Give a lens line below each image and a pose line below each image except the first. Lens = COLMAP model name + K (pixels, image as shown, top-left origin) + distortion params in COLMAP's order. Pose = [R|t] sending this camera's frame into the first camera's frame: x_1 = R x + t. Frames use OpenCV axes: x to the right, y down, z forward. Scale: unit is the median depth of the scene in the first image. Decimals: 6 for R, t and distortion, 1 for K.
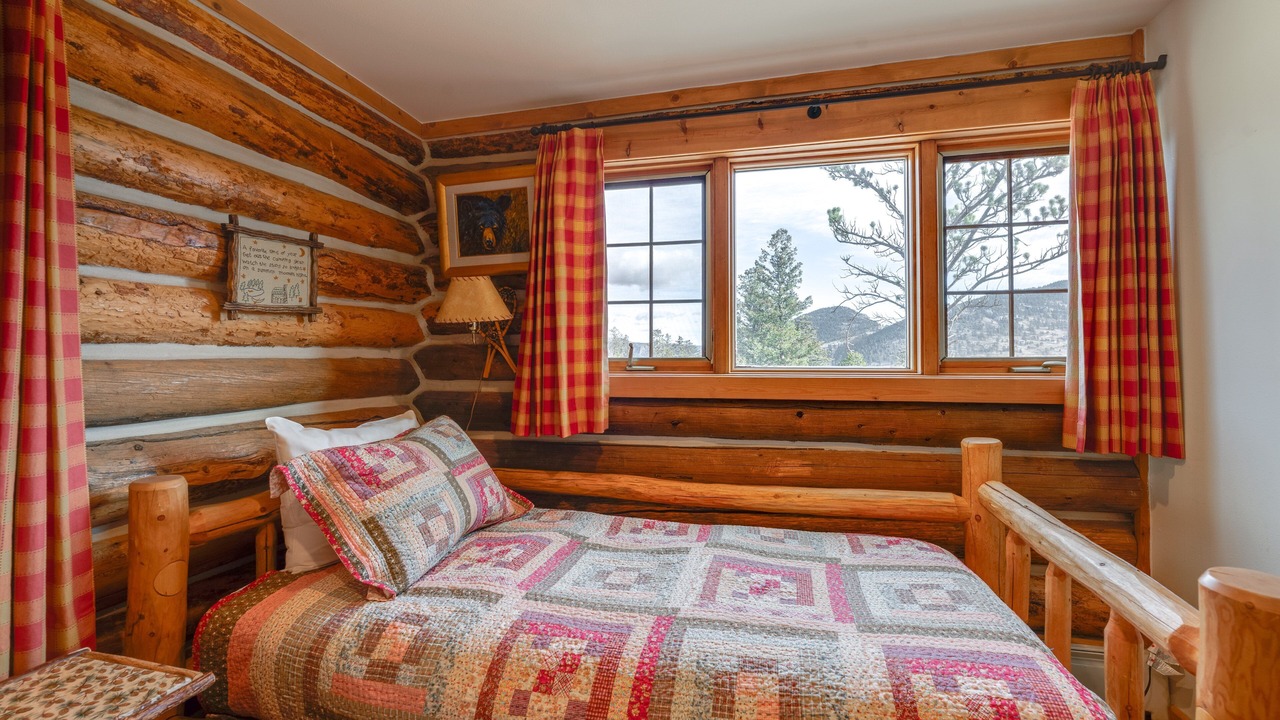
lens RADIAL K [[616.3, 0, 608.5], [0, 616.3, 336.4], [0, 0, 1]] dist [-0.001793, -0.000301]
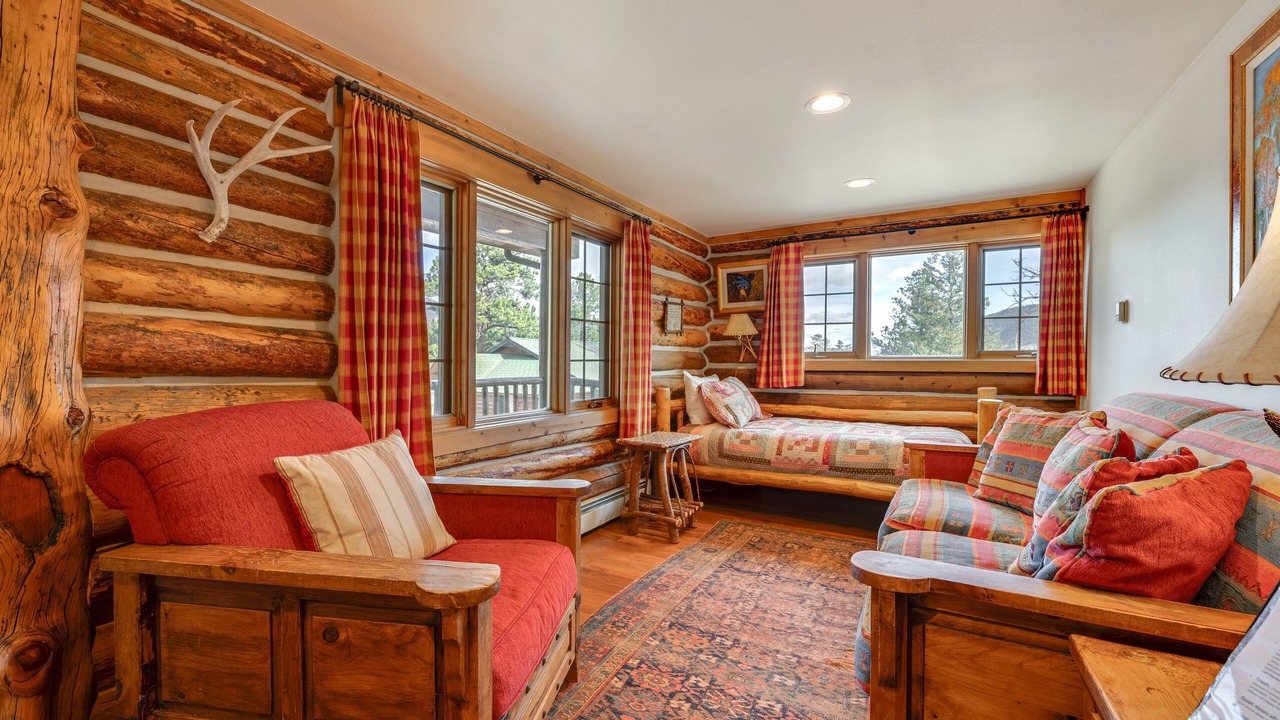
lens RADIAL K [[526.5, 0, 638.3], [0, 526.5, 362.5], [0, 0, 1]] dist [0.000150, -0.000512]
pose [[0.968285, 0.004510, -0.249808, -0.115280], [0.005513, 0.999208, 0.039408, -0.001485], [0.249788, -0.039536, 0.967493, -1.006842]]
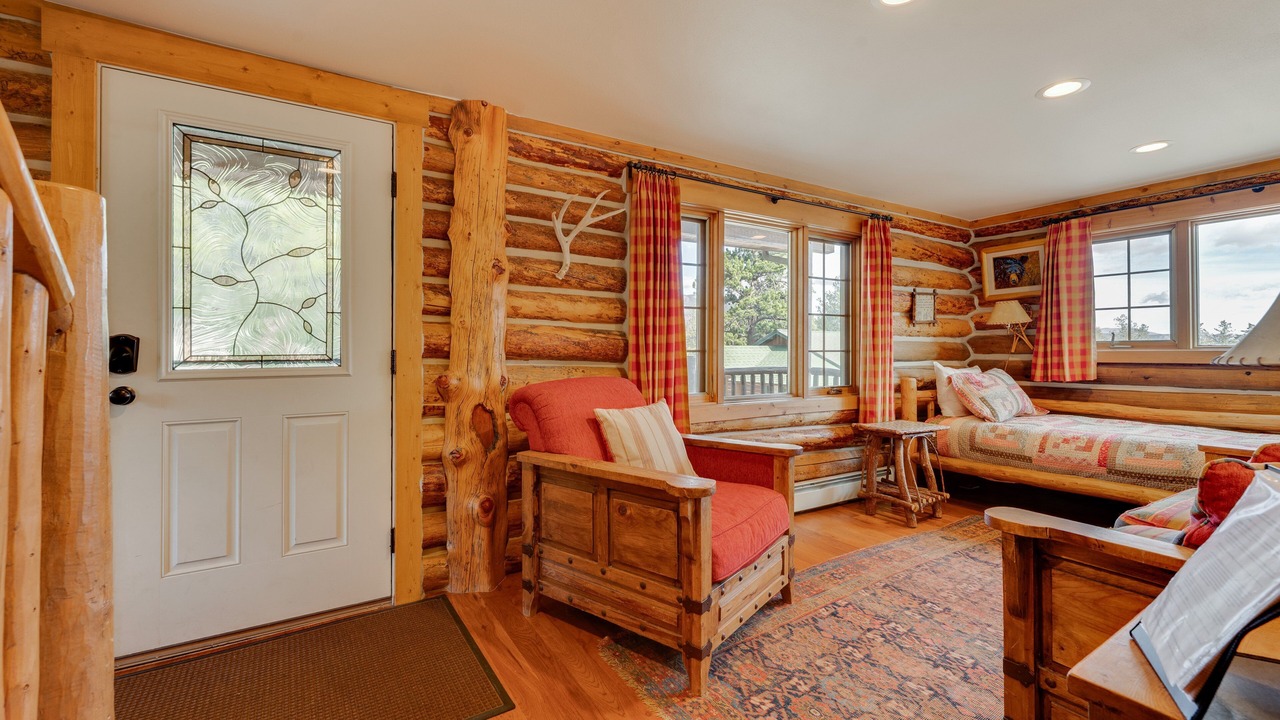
lens RADIAL K [[519.1, 0, 664.2], [0, 519.1, 341.9], [0, 0, 1]] dist [0.002422, 0.000127]
pose [[0.759238, -0.009991, -0.650736, 0.034964], [0.021147, 0.999733, 0.009323, -0.003696], [0.650469, -0.020839, 0.759247, -1.152049]]
